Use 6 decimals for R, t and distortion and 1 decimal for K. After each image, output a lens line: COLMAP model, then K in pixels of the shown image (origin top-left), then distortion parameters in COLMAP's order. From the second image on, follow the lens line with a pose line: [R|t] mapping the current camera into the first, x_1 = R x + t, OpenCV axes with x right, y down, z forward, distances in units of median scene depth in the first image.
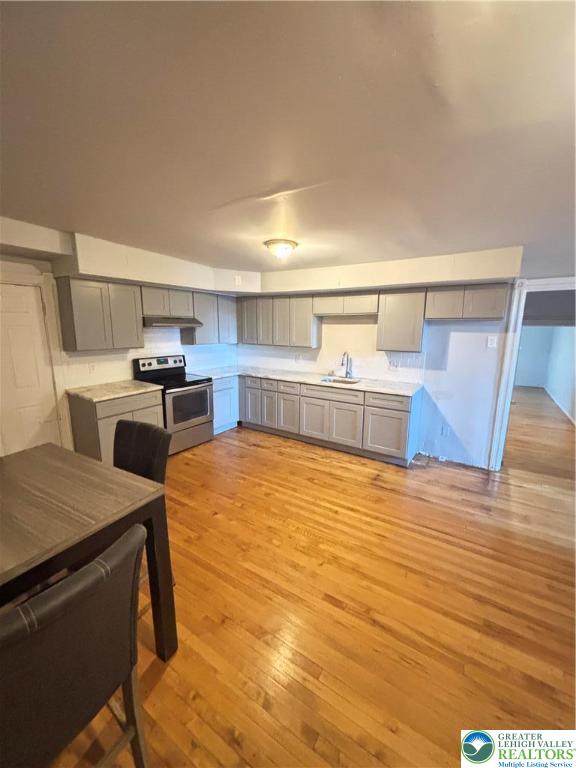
lens RADIAL K [[311.5, 0, 288.0], [0, 311.5, 384.0], [0, 0, 1]] dist [-0.000350, -0.000016]
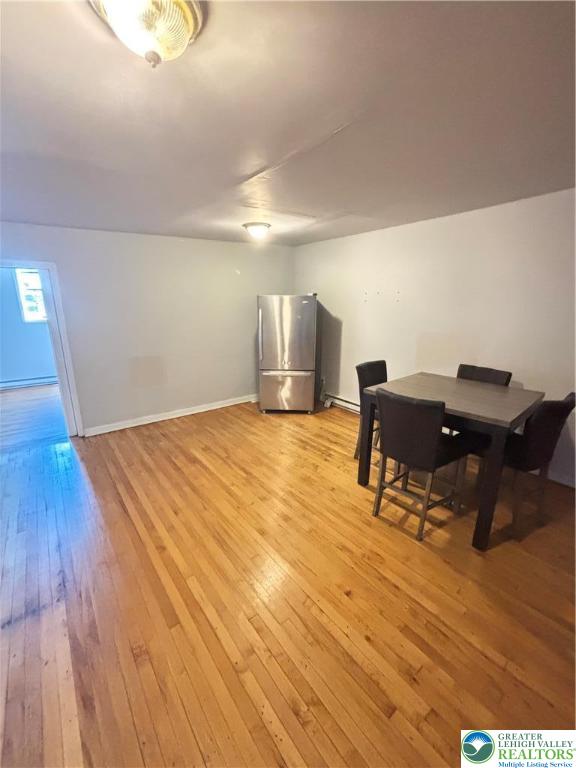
lens RADIAL K [[311.5, 0, 288.0], [0, 311.5, 384.0], [0, 0, 1]] dist [-0.000350, -0.000016]
pose [[-0.947080, -0.090266, 0.308045, -0.201958], [0.050191, 0.906202, 0.419855, -0.190926], [-0.317050, 0.413098, -0.853715, 1.043223]]
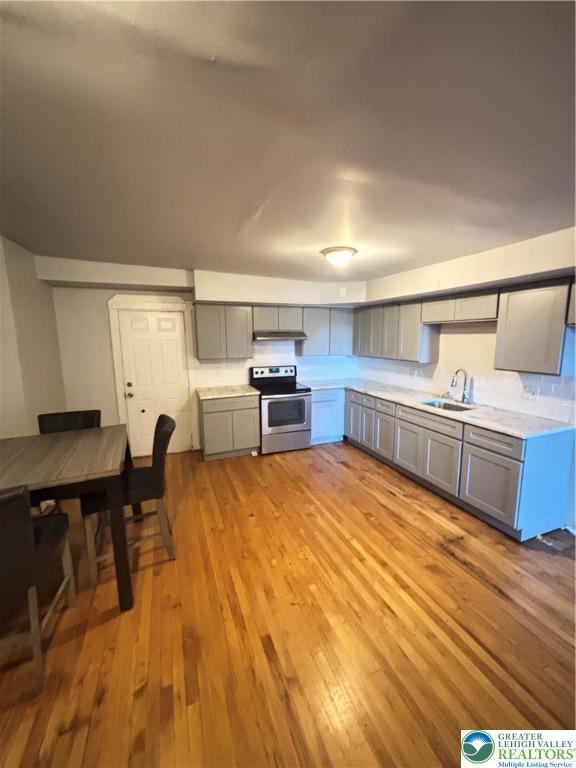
lens RADIAL K [[311.5, 0, 288.0], [0, 311.5, 384.0], [0, 0, 1]] dist [-0.000350, -0.000016]
pose [[0.813355, 0.072499, -0.577232, 0.332324], [-0.091815, 0.995767, -0.004307, -0.027224], [0.574477, 0.056501, 0.816569, 0.133528]]
